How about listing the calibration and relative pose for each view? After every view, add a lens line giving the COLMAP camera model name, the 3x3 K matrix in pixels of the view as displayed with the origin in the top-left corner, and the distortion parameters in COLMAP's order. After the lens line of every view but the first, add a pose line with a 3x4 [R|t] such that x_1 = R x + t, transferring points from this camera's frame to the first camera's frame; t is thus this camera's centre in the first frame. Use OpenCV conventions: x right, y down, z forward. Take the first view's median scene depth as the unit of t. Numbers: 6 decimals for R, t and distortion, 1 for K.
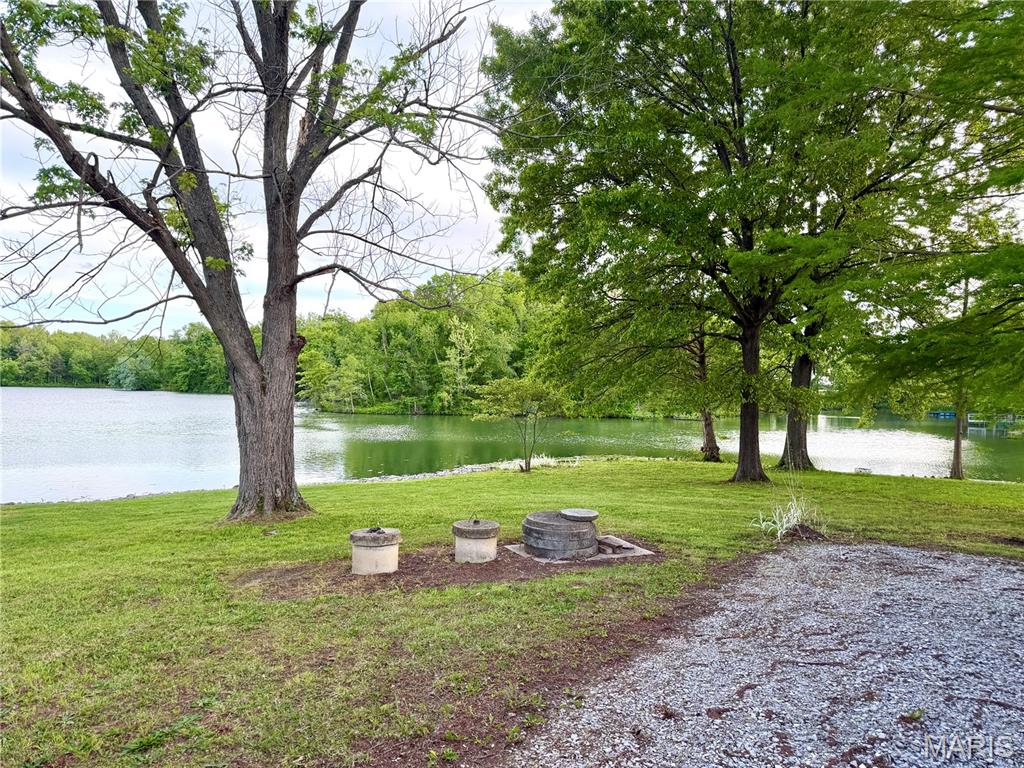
lens RADIAL K [[732.1, 0, 500.8], [0, 732.1, 390.8], [0, 0, 1]] dist [0.046417, -0.055217]
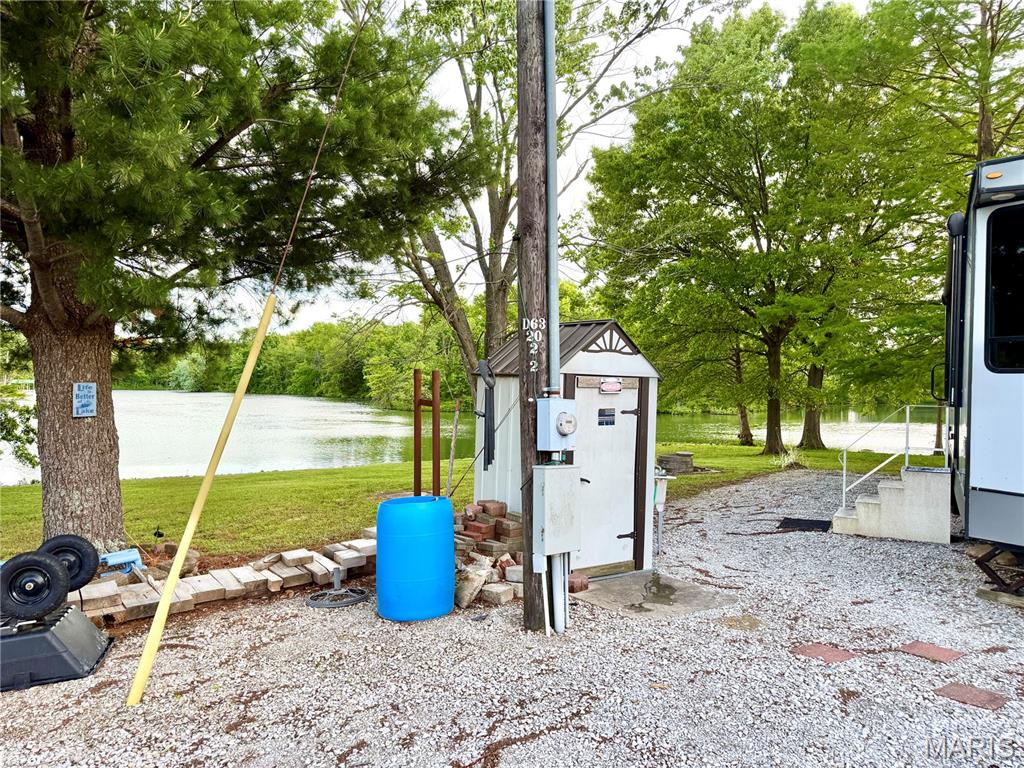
lens RADIAL K [[732.1, 0, 487.5], [0, 732.1, 385.8], [0, 0, 1]] dist [0.046417, -0.055217]
pose [[0.998343, -0.010743, -0.056529, -0.036573], [0.010543, 0.999937, -0.003842, -0.002818], [0.056567, 0.003239, 0.998394, -0.123891]]
